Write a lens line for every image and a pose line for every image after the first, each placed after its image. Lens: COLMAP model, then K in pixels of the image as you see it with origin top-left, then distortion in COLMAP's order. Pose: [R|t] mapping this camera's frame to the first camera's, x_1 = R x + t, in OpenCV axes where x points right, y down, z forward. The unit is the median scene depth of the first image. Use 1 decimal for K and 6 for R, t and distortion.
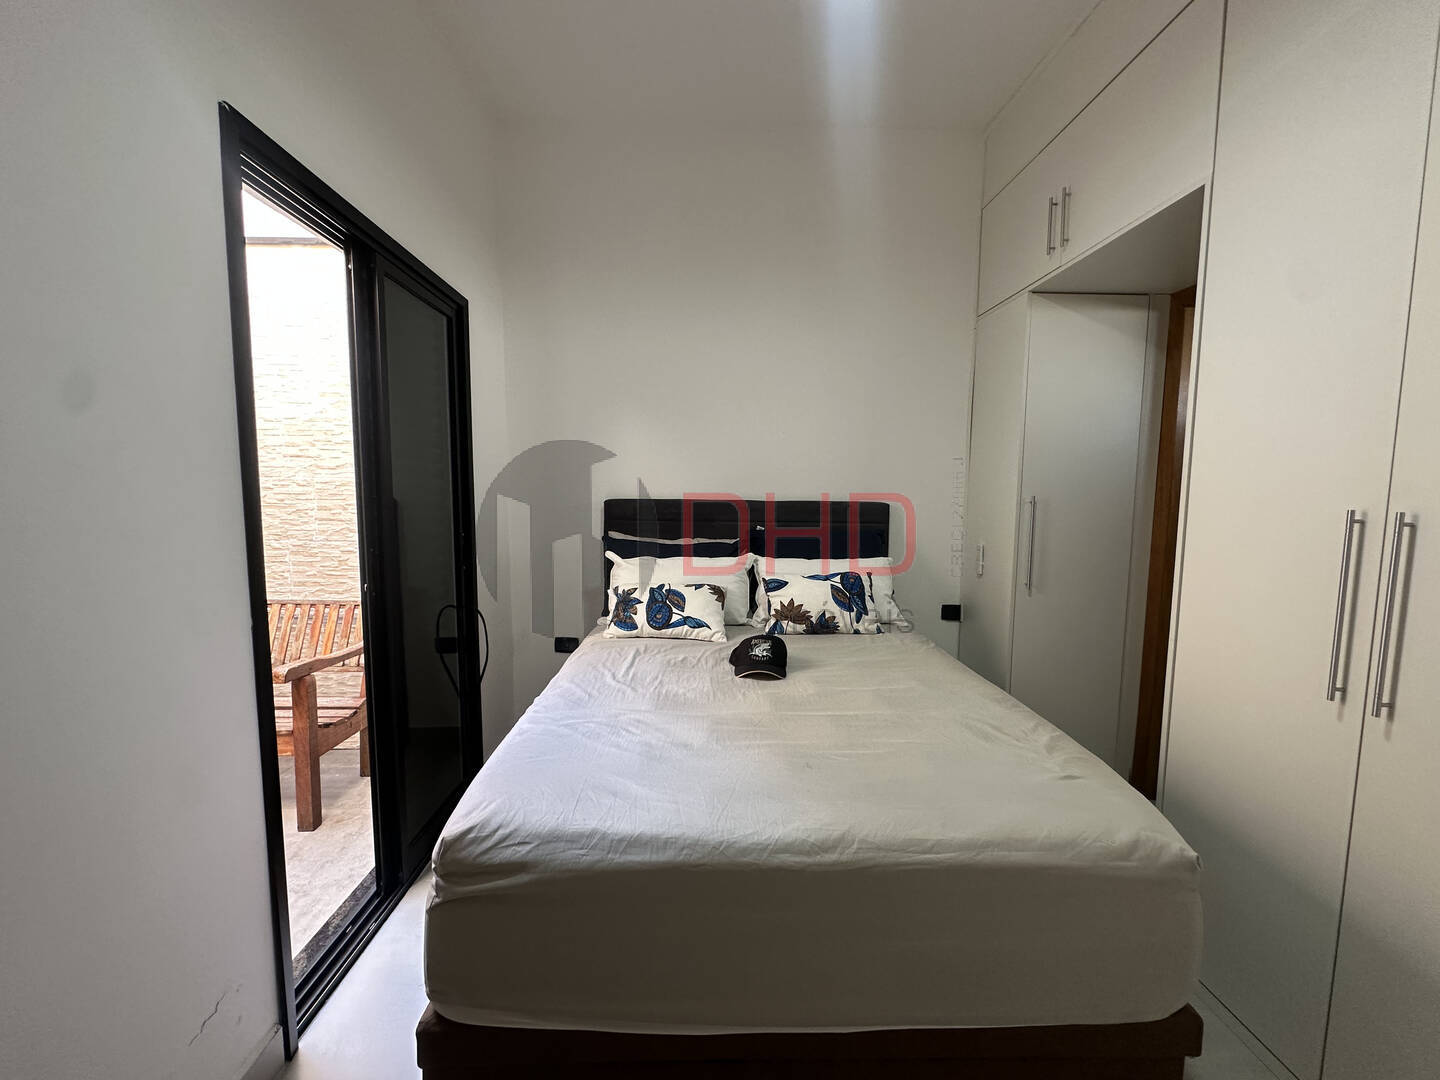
lens RADIAL K [[572.7, 0, 720.0], [0, 572.7, 540.0], [0, 0, 1]] dist [-0.007942, 0.000345]
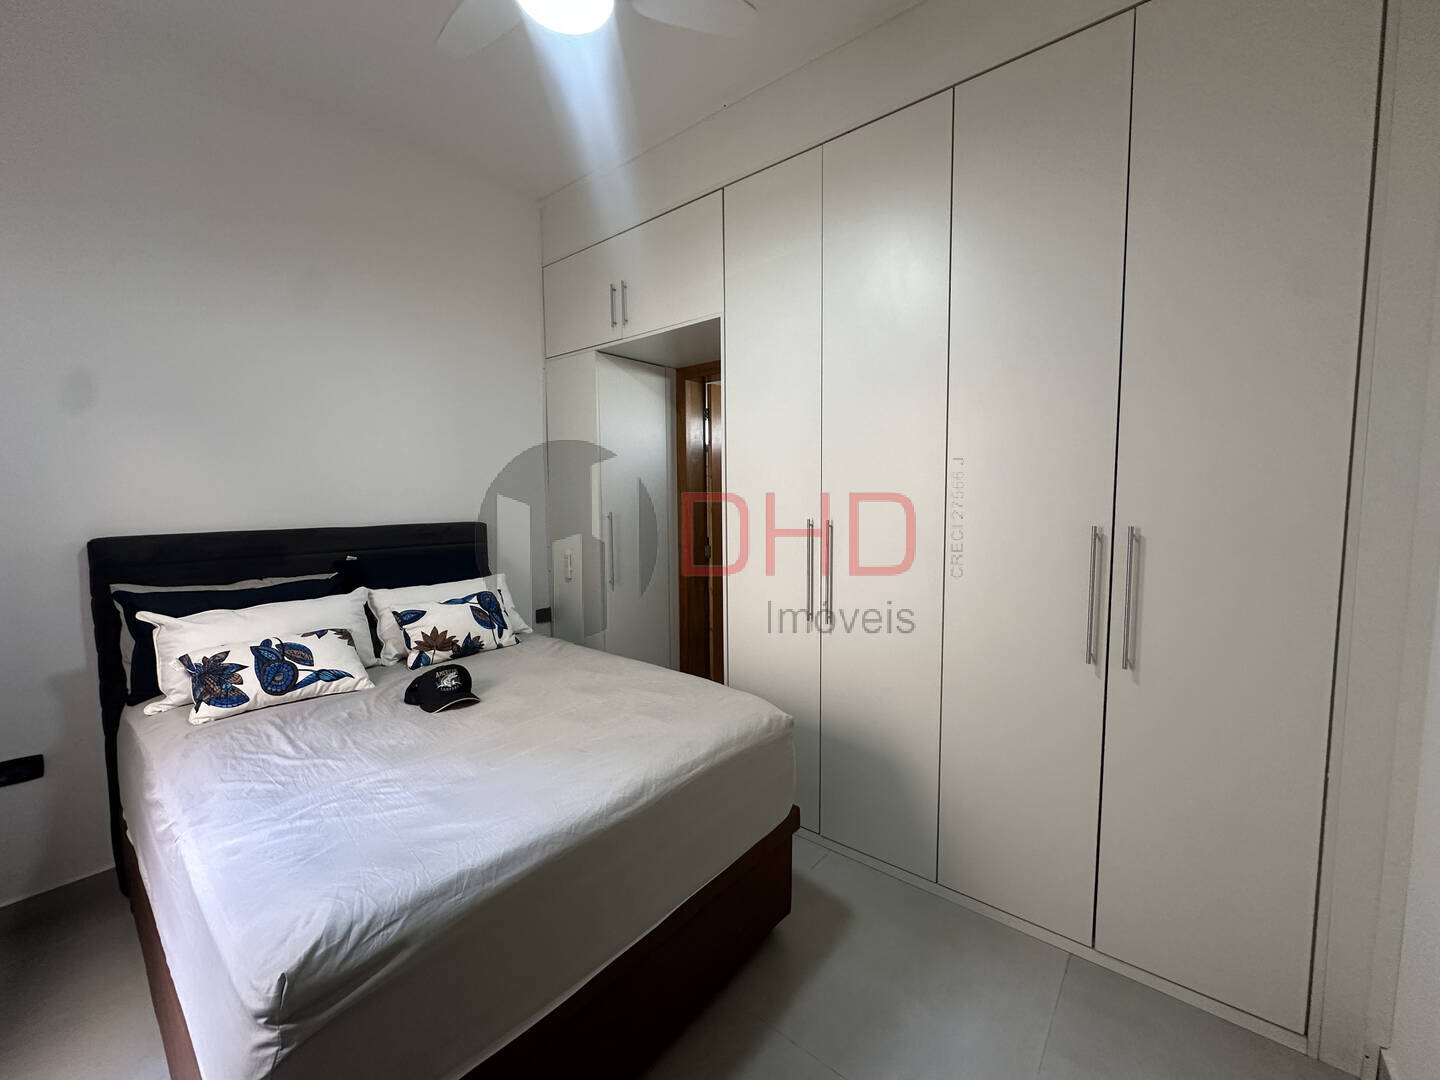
lens RADIAL K [[572.7, 0, 720.0], [0, 572.7, 540.0], [0, 0, 1]] dist [-0.007942, 0.000345]
pose [[0.653350, -0.075688, 0.753263, -0.335928], [0.084230, 0.996080, 0.027029, -0.037474], [-0.752356, 0.045788, 0.657164, -0.022231]]
